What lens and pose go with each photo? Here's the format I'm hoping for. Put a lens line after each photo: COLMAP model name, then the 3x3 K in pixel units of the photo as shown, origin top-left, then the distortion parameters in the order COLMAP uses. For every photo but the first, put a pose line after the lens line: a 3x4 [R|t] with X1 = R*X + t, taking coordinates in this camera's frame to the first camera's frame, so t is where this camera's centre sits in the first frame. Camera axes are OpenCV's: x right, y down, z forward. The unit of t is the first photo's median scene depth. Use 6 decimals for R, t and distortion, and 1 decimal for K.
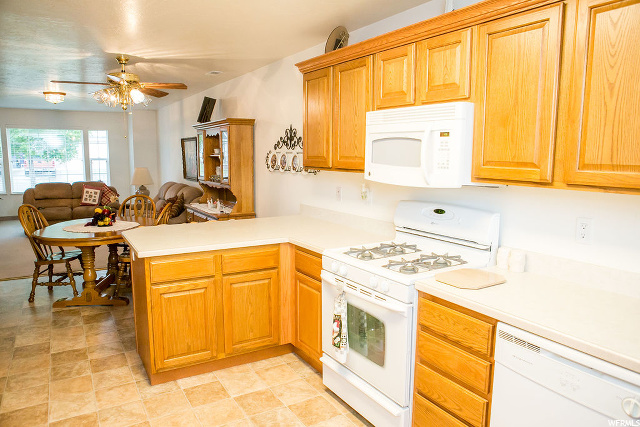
lens RADIAL K [[456.4, 0, 320.0], [0, 456.4, 213.5], [0, 0, 1]] dist [-0.113861, 0.086742]
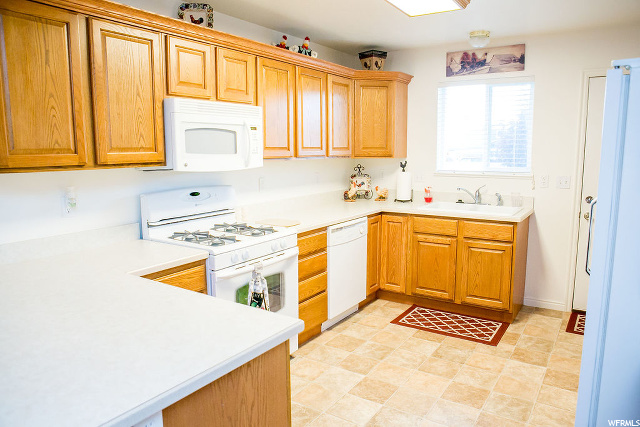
lens RADIAL K [[456.4, 0, 320.0], [0, 456.4, 213.5], [0, 0, 1]] dist [-0.113861, 0.086742]
pose [[-0.437536, -0.133966, 0.889166, -0.364729], [0.119000, 0.971516, 0.204930, -0.062120], [-0.891292, 0.195474, -0.409131, 0.485534]]
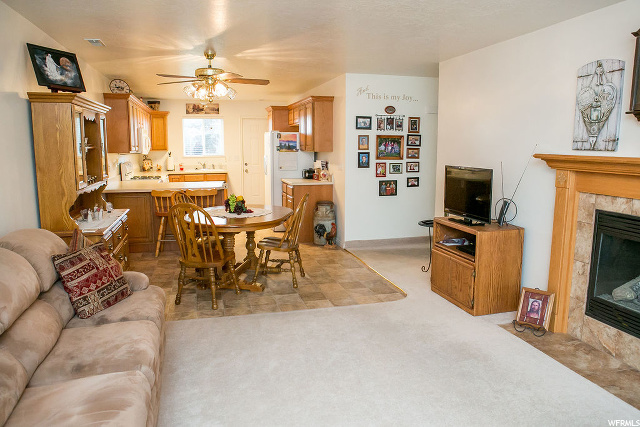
lens RADIAL K [[456.4, 0, 320.0], [0, 456.4, 213.5], [0, 0, 1]] dist [-0.113861, 0.086742]
pose [[-0.962804, -0.048941, 0.265730, -0.679515], [0.027253, 0.960854, 0.275712, -0.183963], [-0.268822, 0.272699, -0.923780, 1.372873]]
